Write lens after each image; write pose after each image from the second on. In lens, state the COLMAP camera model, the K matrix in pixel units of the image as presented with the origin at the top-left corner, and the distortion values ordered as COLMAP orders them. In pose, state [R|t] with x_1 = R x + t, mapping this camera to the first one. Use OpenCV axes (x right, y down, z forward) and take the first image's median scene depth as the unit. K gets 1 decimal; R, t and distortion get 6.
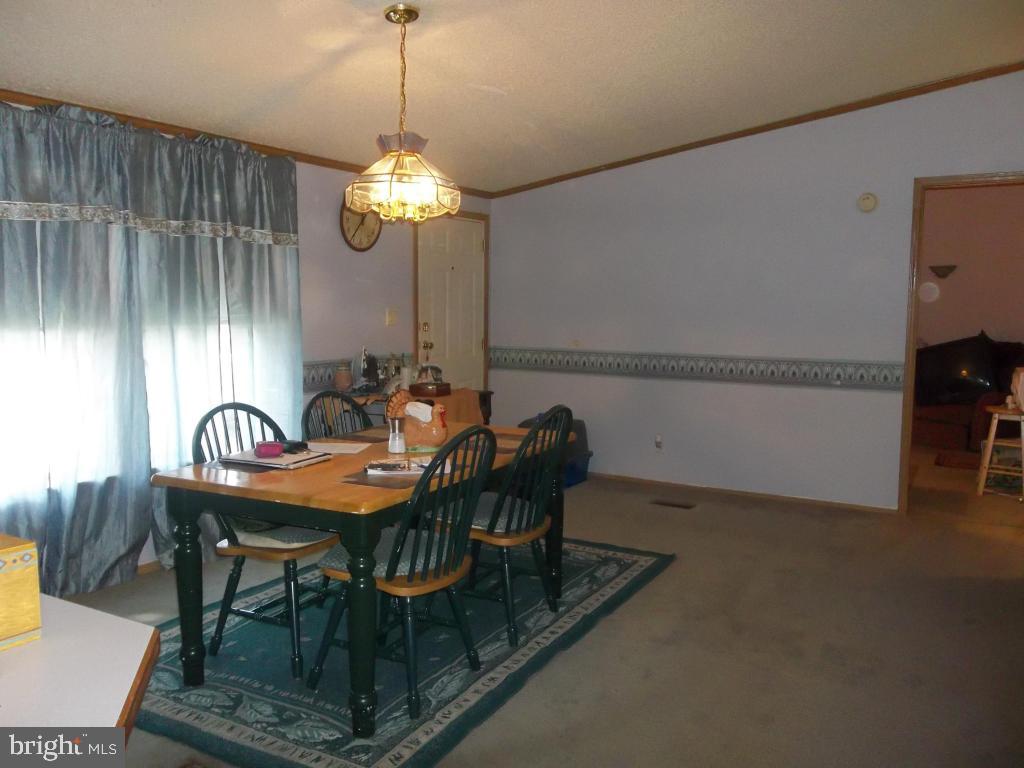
lens RADIAL K [[823.7, 0, 512.0], [0, 823.7, 384.0], [0, 0, 1]] dist [0.072033, 0.001120]
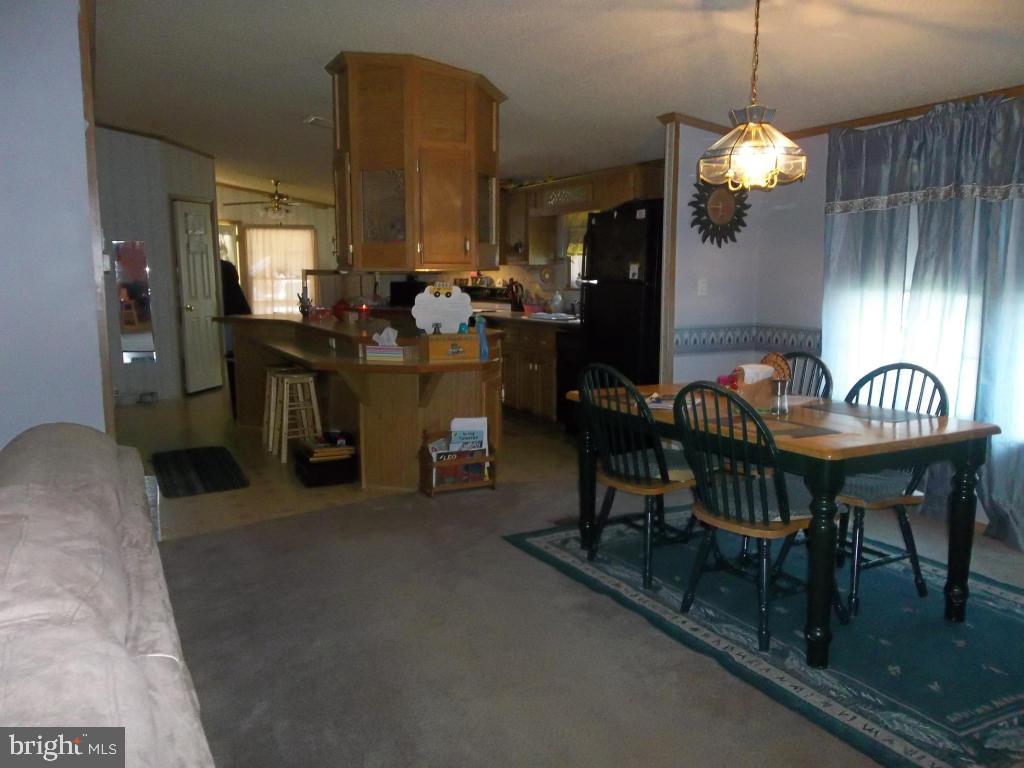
lens RADIAL K [[823.7, 0, 512.0], [0, 823.7, 384.0], [0, 0, 1]] dist [0.072033, 0.001120]
pose [[-0.536382, 0.100358, -0.837987, 0.808402], [-0.086488, 0.981141, 0.172862, -0.090295], [0.839532, 0.165196, -0.517587, 1.150264]]
